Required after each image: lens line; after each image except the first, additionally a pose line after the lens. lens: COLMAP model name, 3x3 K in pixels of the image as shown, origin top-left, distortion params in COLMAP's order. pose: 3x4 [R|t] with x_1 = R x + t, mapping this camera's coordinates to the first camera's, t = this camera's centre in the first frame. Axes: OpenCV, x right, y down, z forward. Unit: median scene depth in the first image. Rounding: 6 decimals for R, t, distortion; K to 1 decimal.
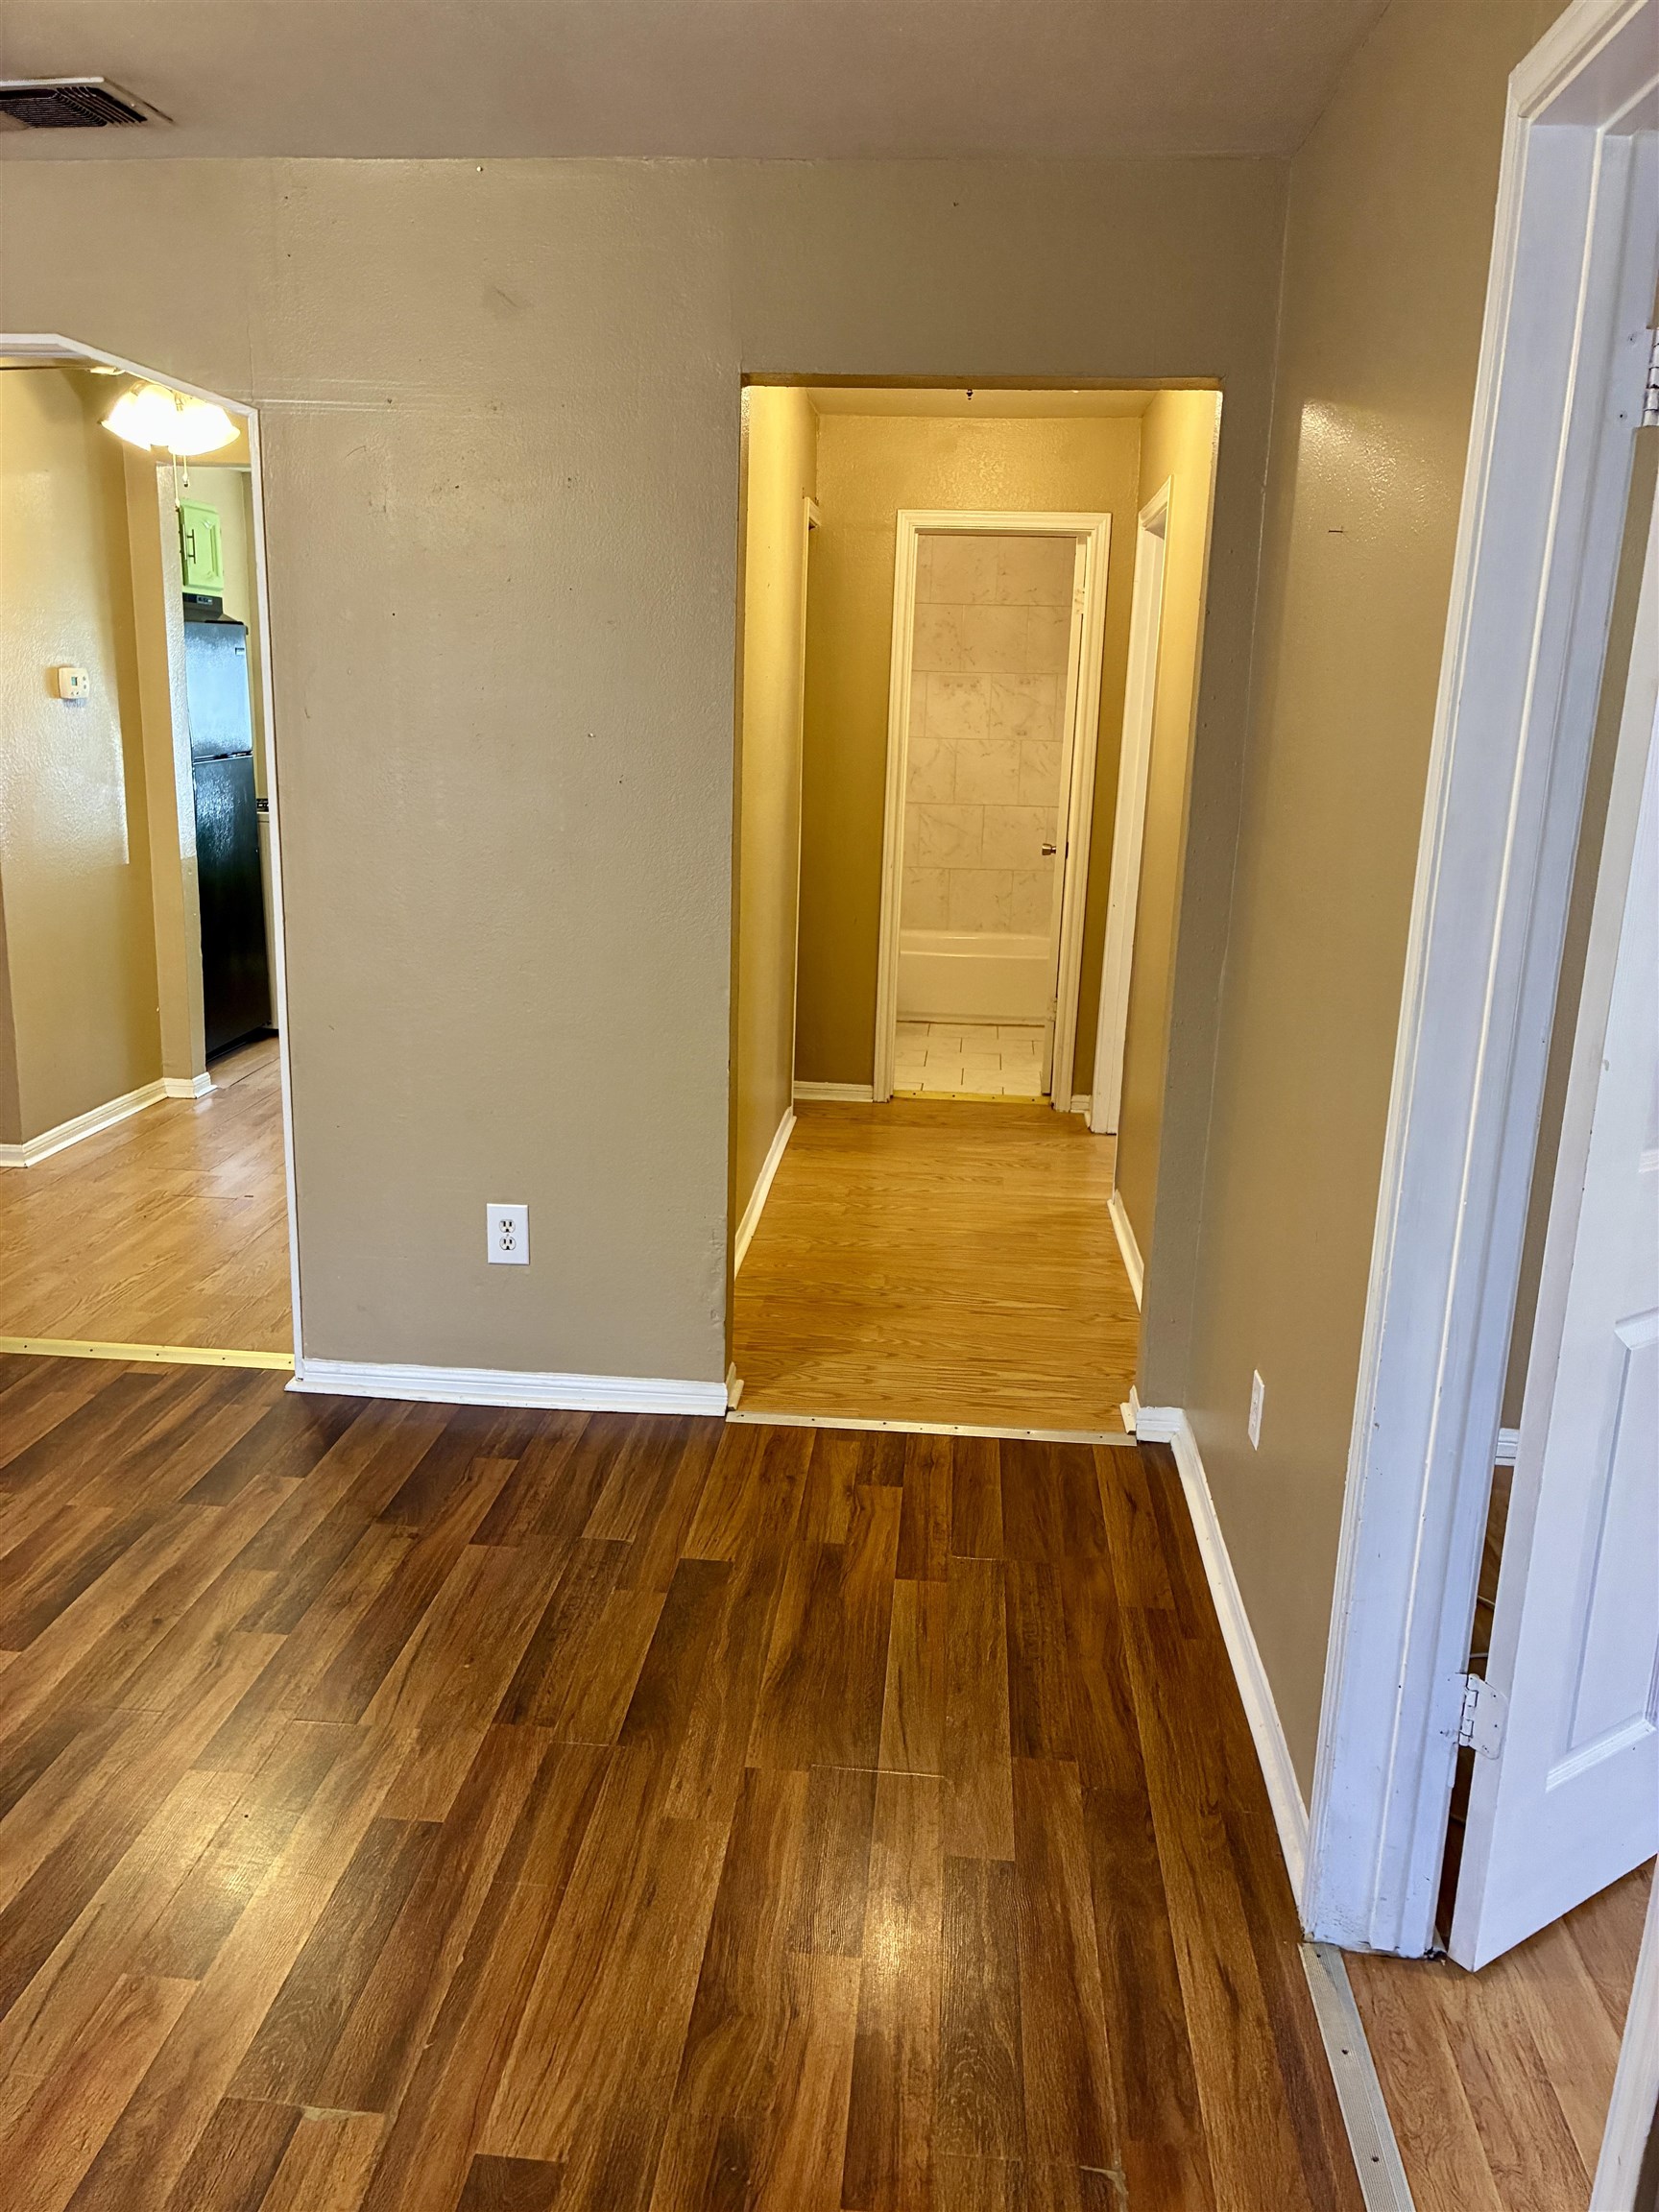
lens RADIAL K [[1667.0, 0, 826.0], [0, 1667.0, 1108.7], [0, 0, 1]] dist [0.083455, -0.101977]
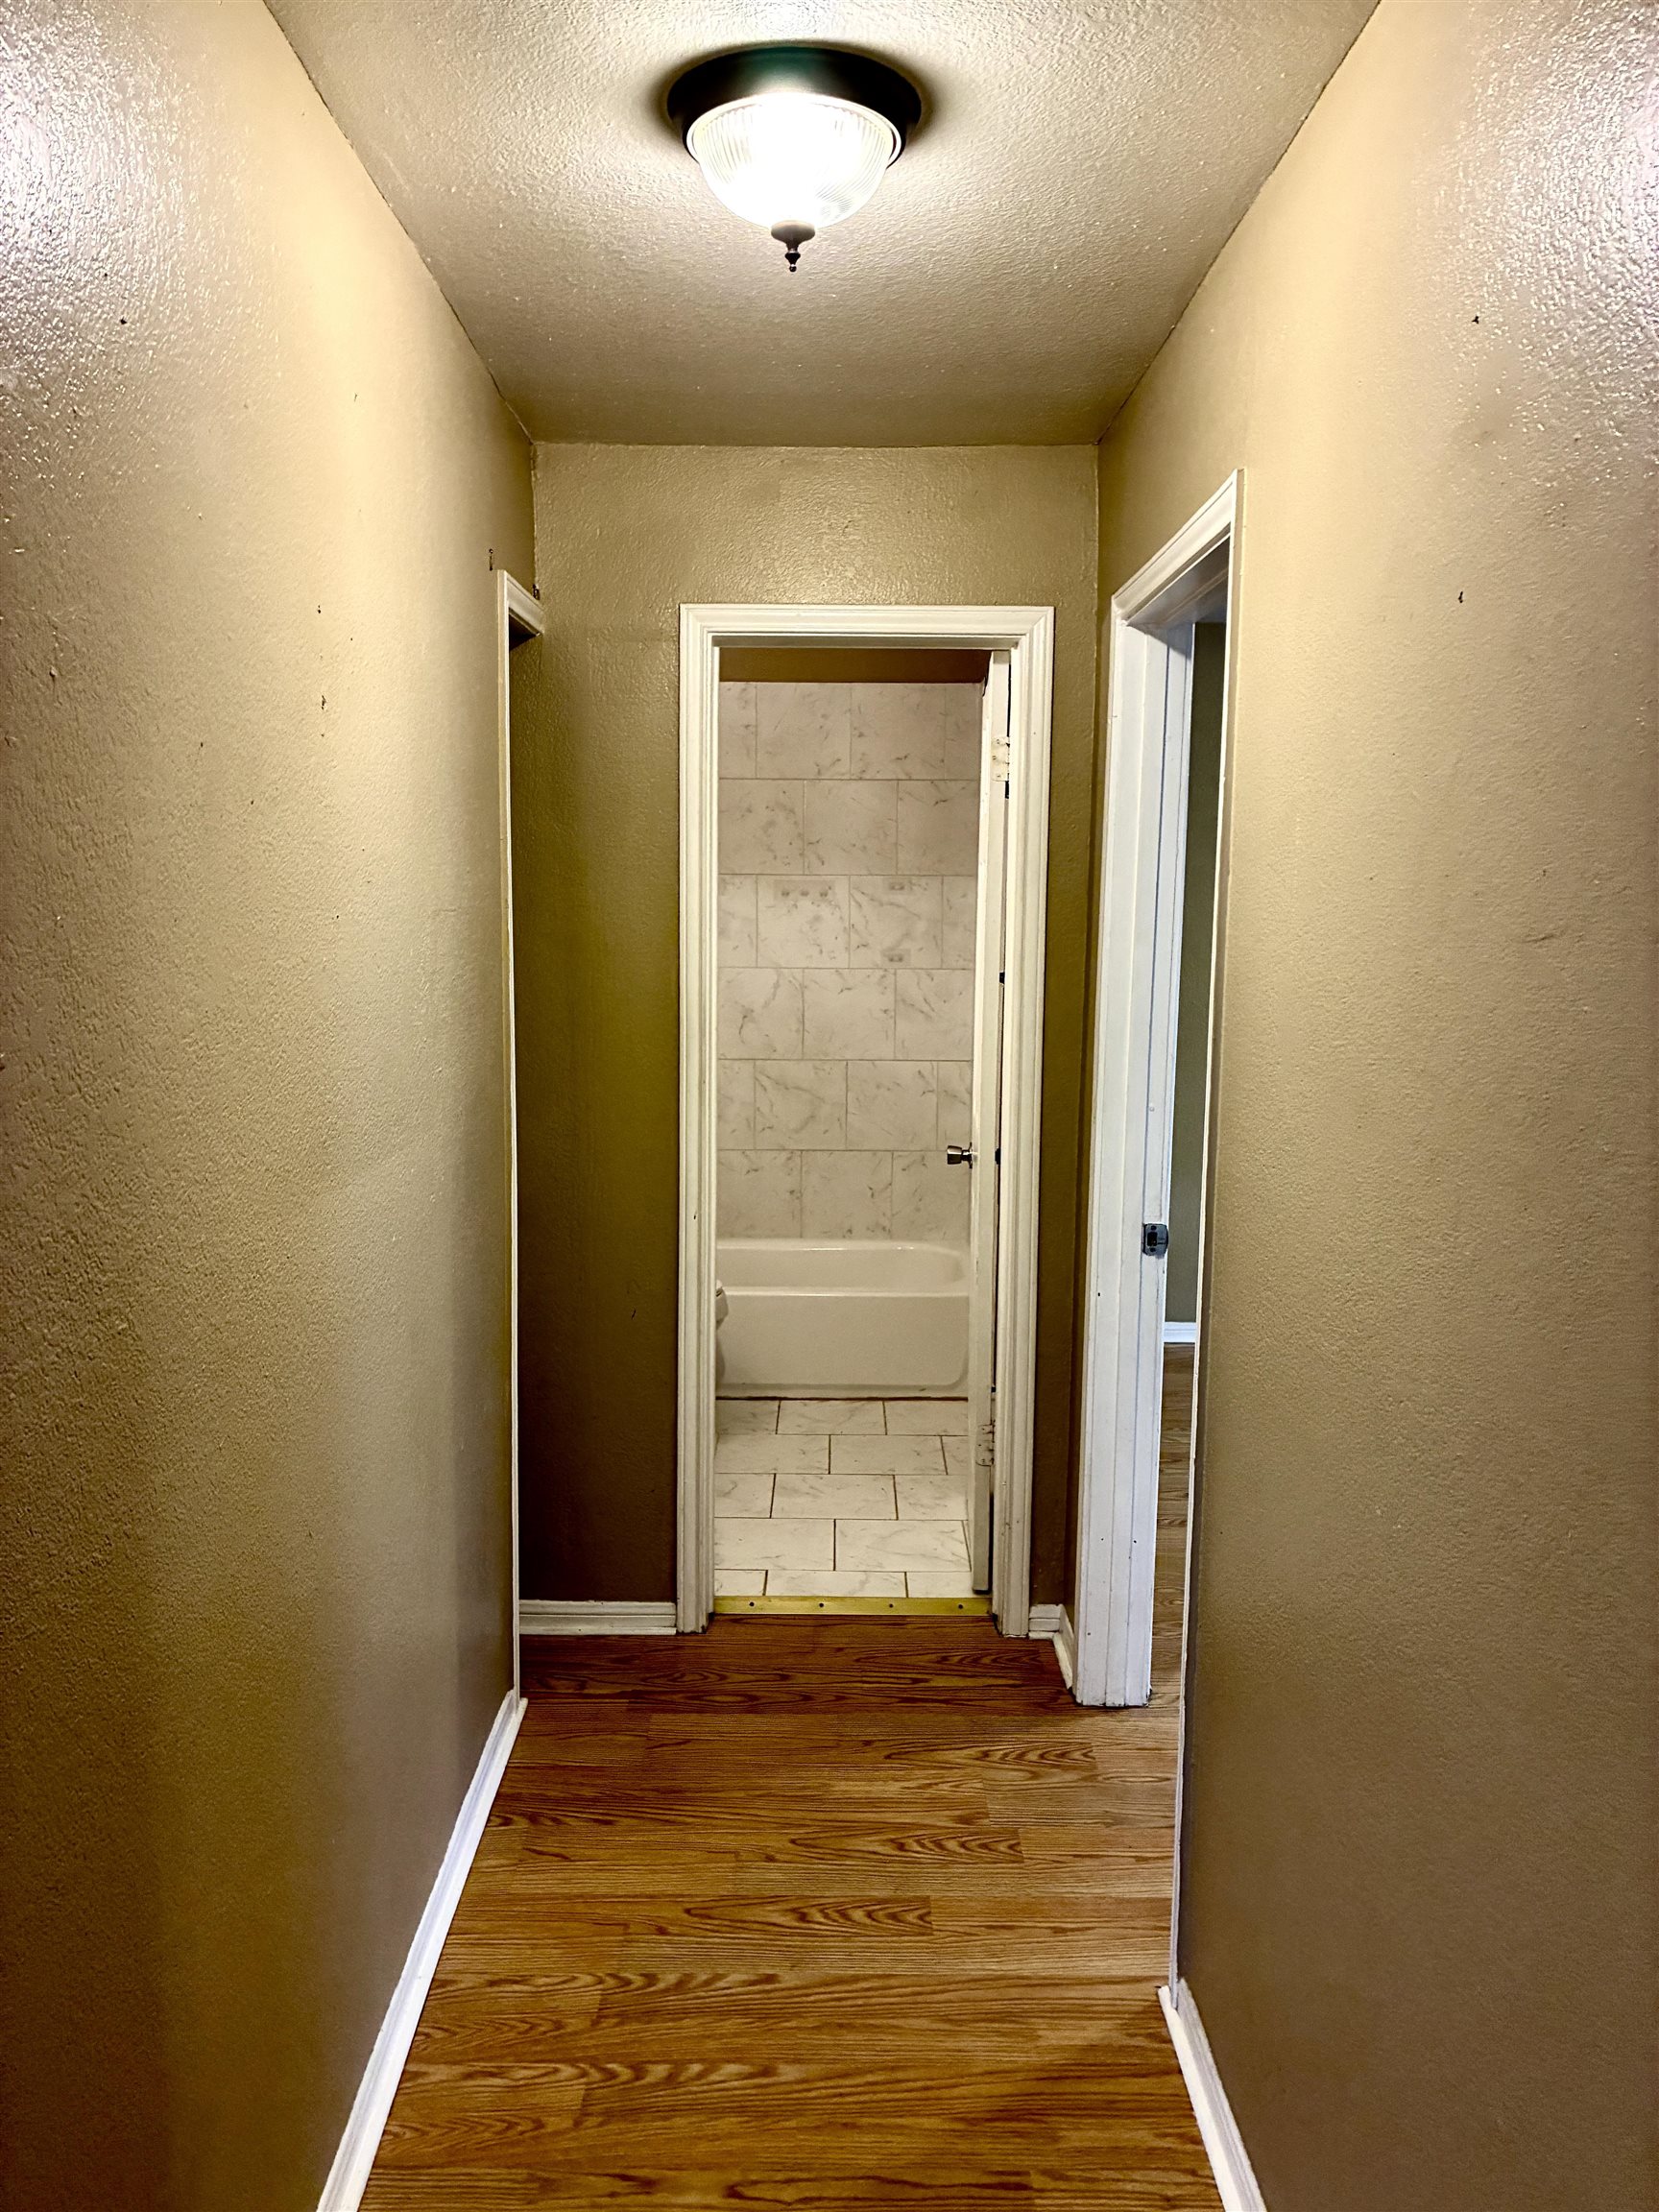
lens RADIAL K [[1669.4, 0, 820.6], [0, 1669.4, 1107.4], [0, 0, 1]] dist [0.051663, -0.070158]
pose [[0.996218, -0.029939, 0.081571, 0.035365], [0.039014, 0.992938, -0.112034, -0.113005], [-0.077641, 0.114792, 0.990351, 0.421032]]
